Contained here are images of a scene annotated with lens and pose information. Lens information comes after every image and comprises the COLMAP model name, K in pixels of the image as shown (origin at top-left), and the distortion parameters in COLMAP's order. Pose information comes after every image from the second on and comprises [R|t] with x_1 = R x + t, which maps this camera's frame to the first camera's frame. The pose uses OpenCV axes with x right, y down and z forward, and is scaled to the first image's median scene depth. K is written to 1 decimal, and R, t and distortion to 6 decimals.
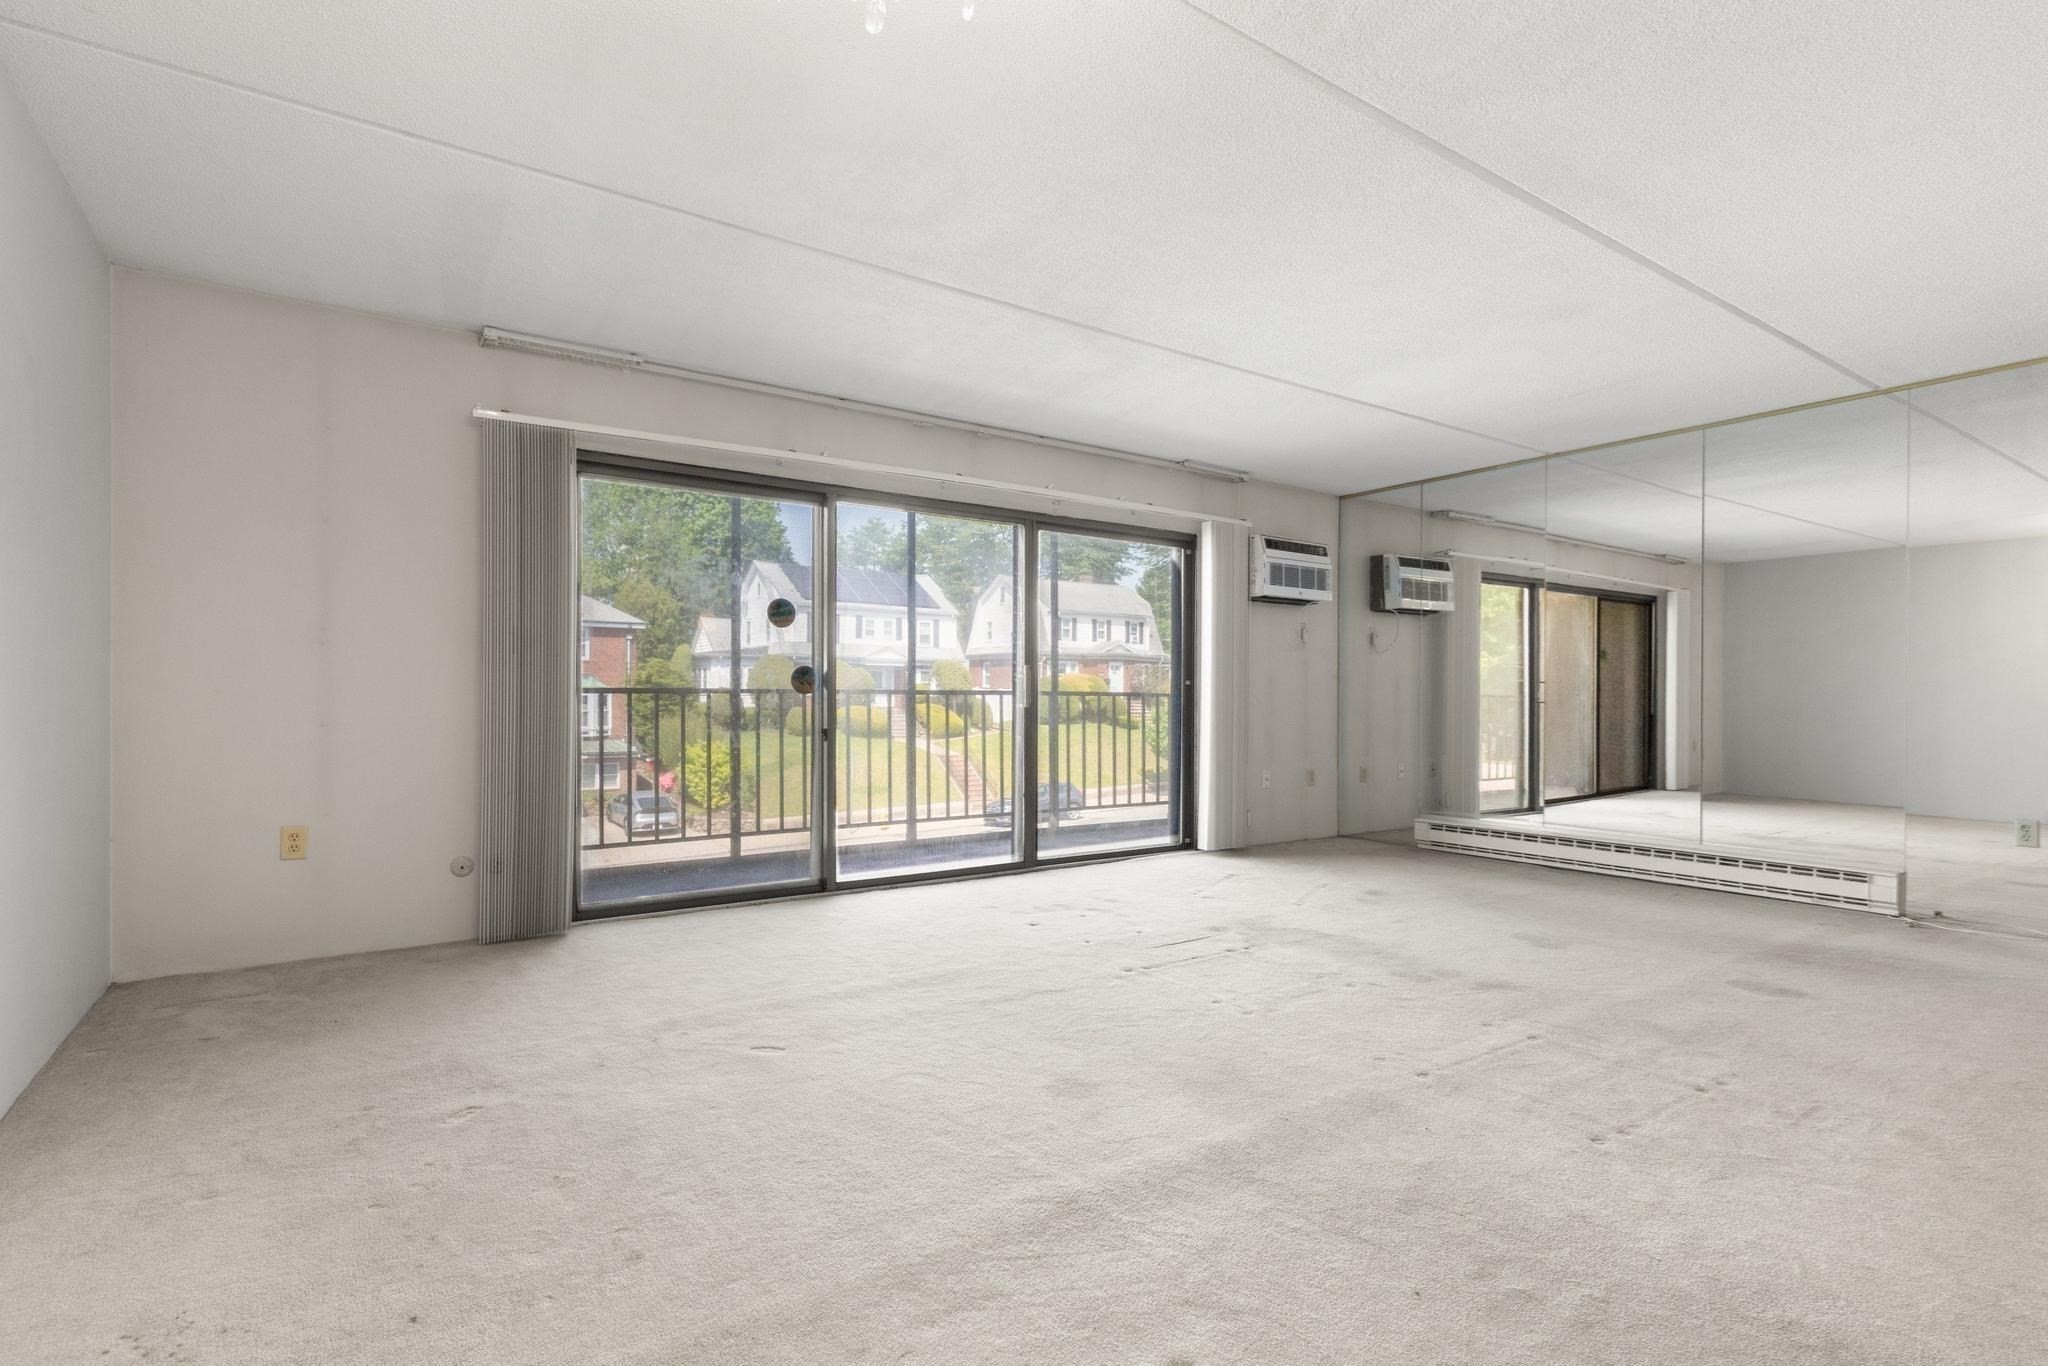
lens RADIAL K [[996.3, 0, 1080.2], [0, 996.3, 684.1], [0, 0, 1]] dist [-0.003758, -0.000382]
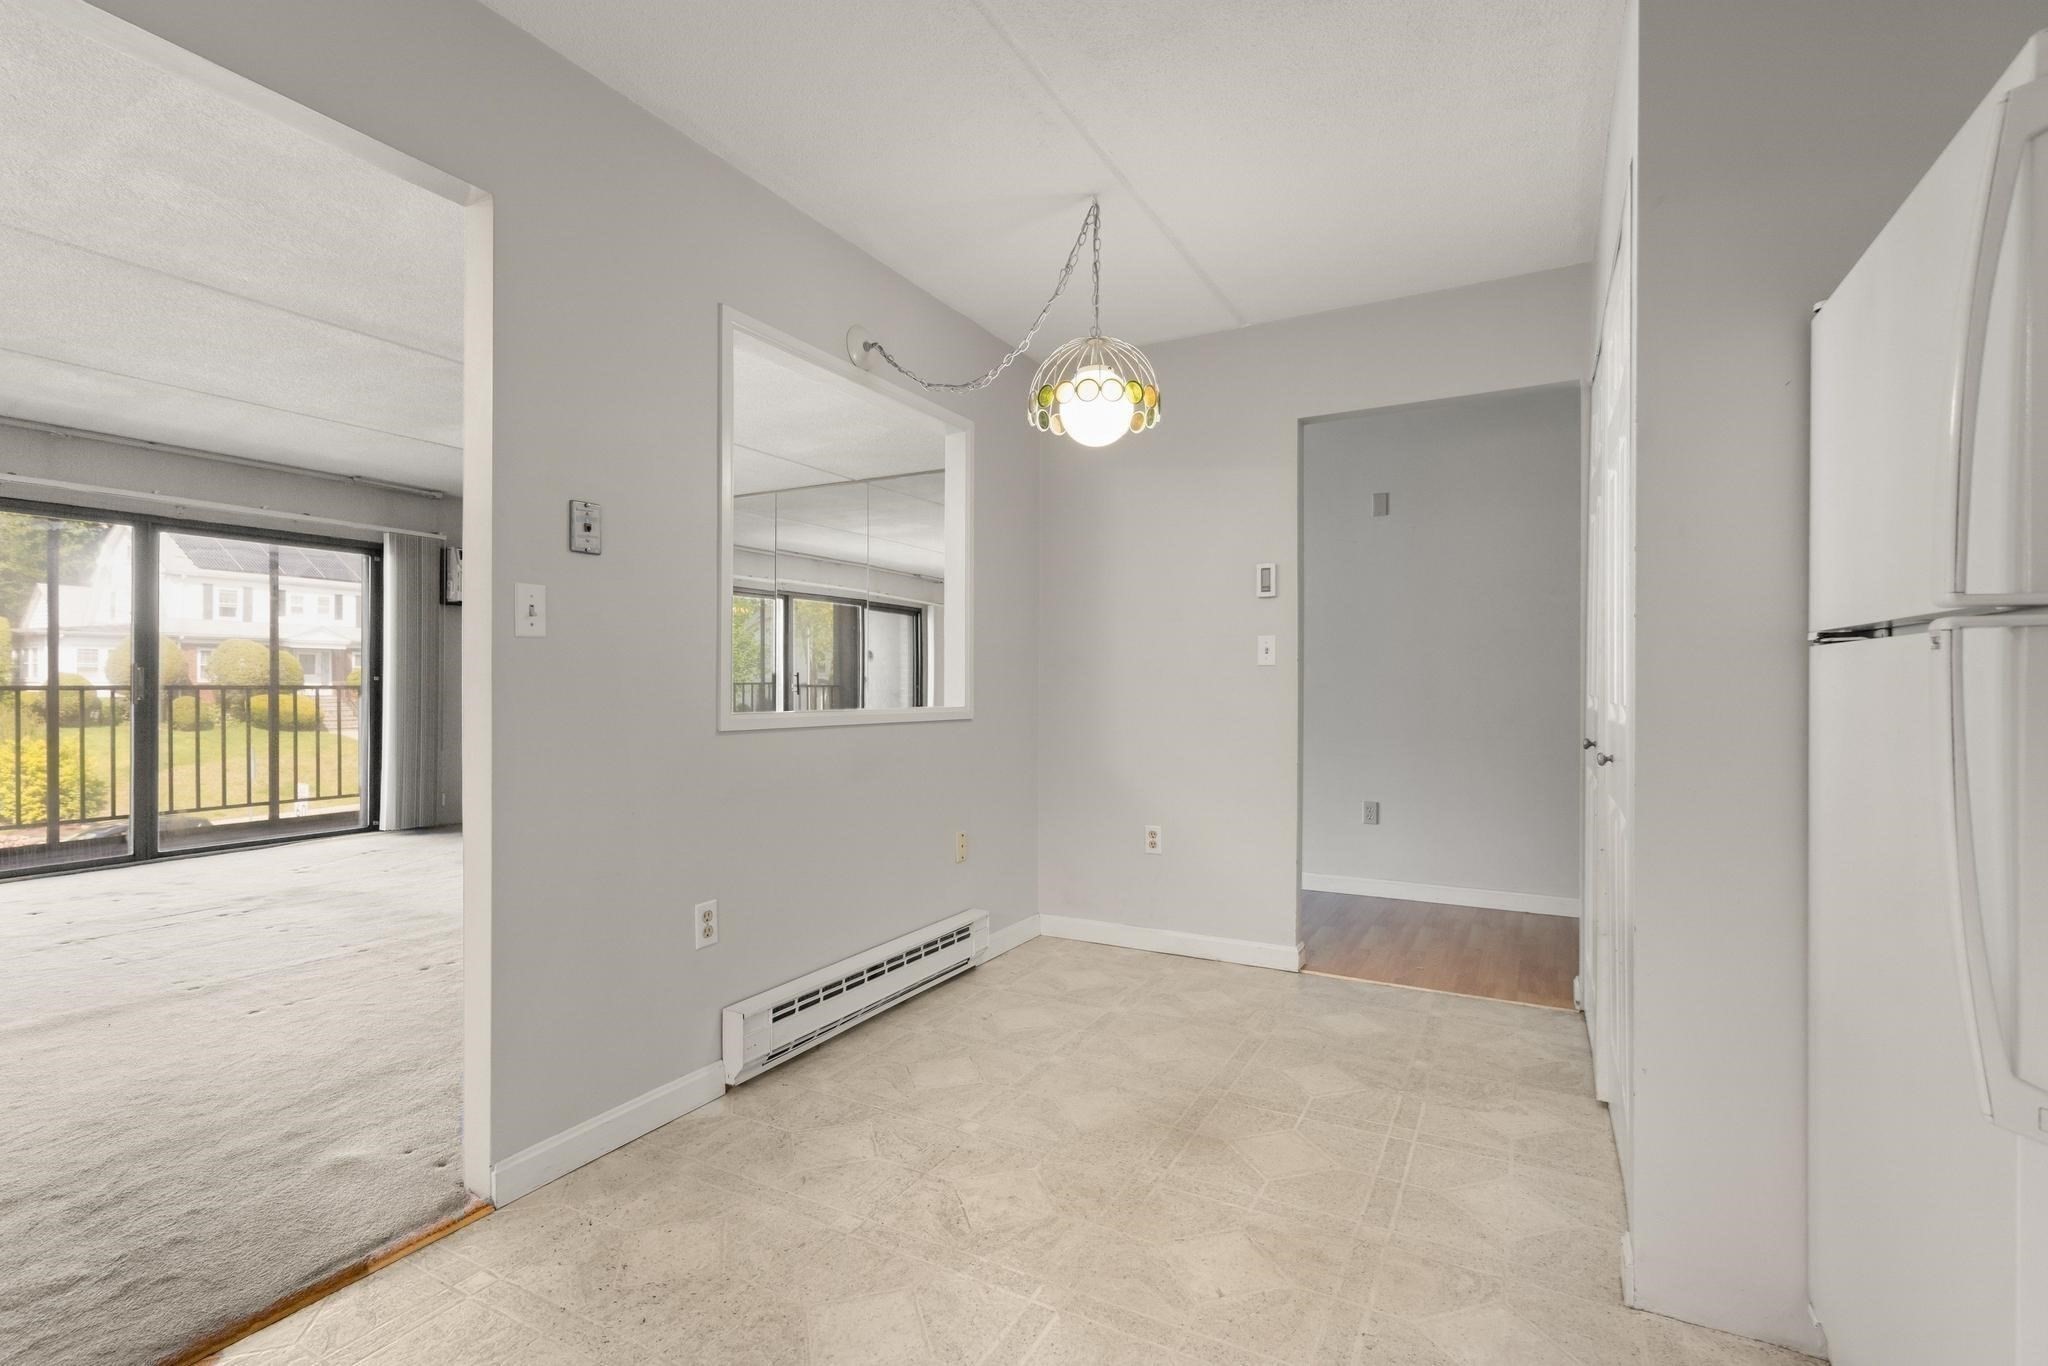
lens RADIAL K [[934.1, 0, 1052.5], [0, 934.1, 678.5], [0, 0, 1]] dist [0.001466, 0.001609]
pose [[0.902275, 0.001770, 0.431157, 0.147572], [-0.005418, 0.999959, 0.007233, -0.006002], [-0.431127, -0.008862, 0.902248, -0.108546]]
